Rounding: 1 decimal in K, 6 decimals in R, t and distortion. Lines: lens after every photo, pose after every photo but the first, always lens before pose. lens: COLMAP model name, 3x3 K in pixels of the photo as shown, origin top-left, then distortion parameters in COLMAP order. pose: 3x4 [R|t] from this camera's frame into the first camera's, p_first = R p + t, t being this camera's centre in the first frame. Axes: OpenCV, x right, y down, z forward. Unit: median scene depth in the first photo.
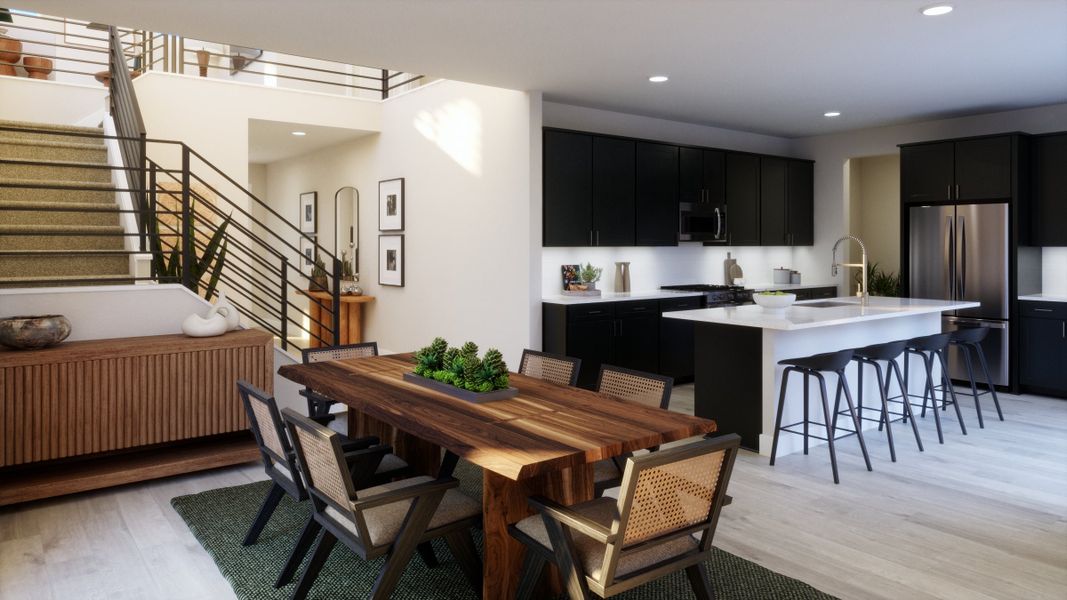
lens RADIAL K [[723.9, 0, 517.5], [0, 723.9, 271.4], [0, 0, 1]] dist [-0.010122, -0.003195]
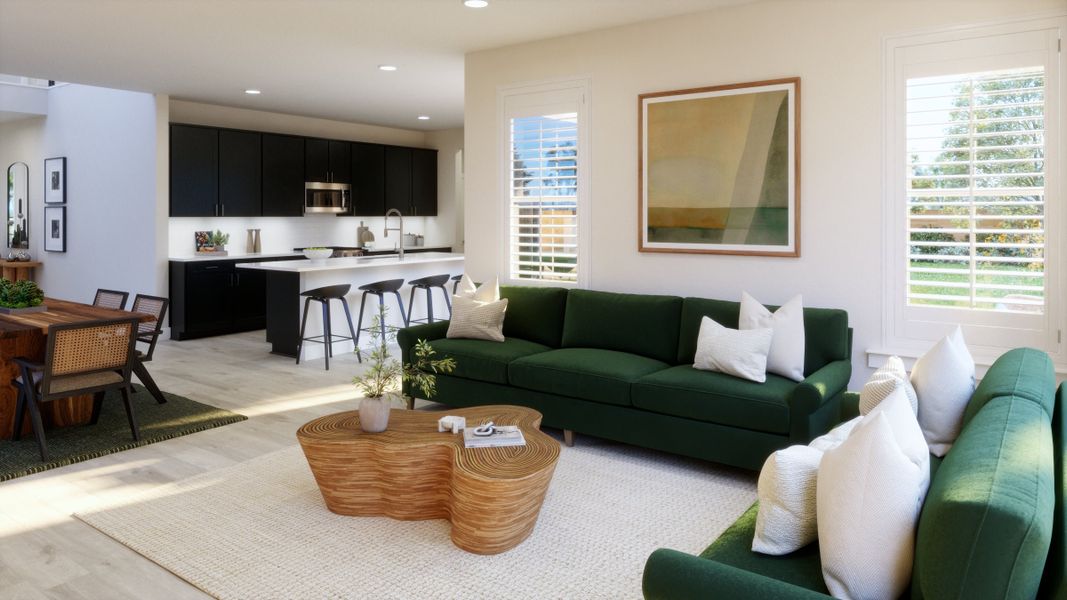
lens RADIAL K [[723.9, 0, 531.2], [0, 723.9, 251.9], [0, 0, 1]] dist [-0.010122, -0.003195]
pose [[0.955679, -0.014666, 0.294045, 0.237898], [0.010970, 0.999839, 0.014215, 0.014450], [-0.294206, -0.010359, 0.955686, -0.349775]]
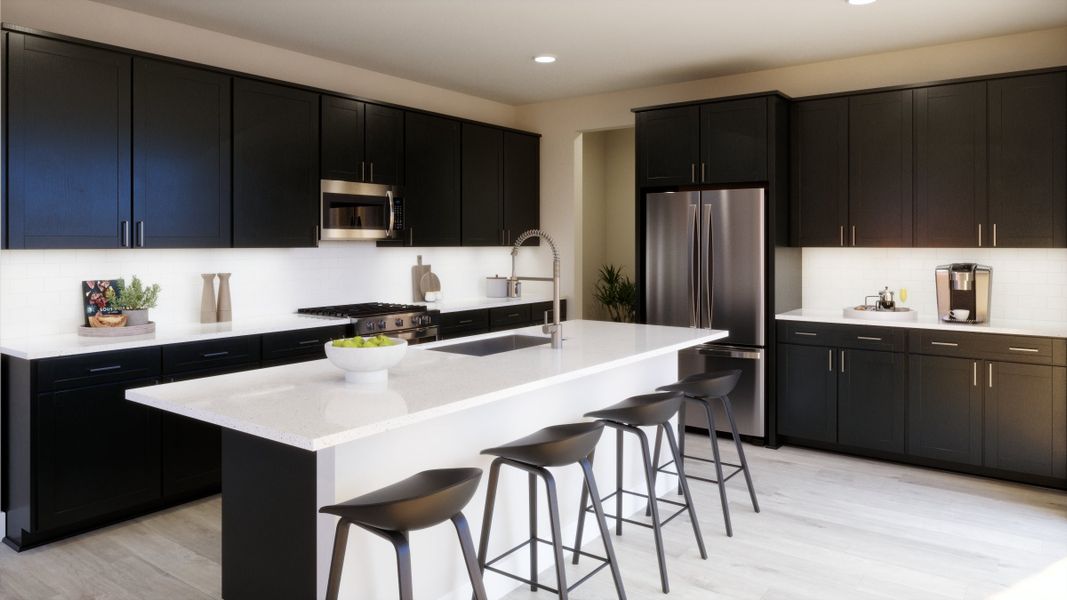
lens RADIAL K [[723.9, 0, 529.2], [0, 723.9, 291.6], [0, 0, 1]] dist [-0.010122, -0.003195]
pose [[0.958713, -0.017738, 0.283822, 0.227180], [0.009773, 0.999518, 0.029457, -0.012757], [-0.284208, -0.025467, 0.958424, 0.338269]]
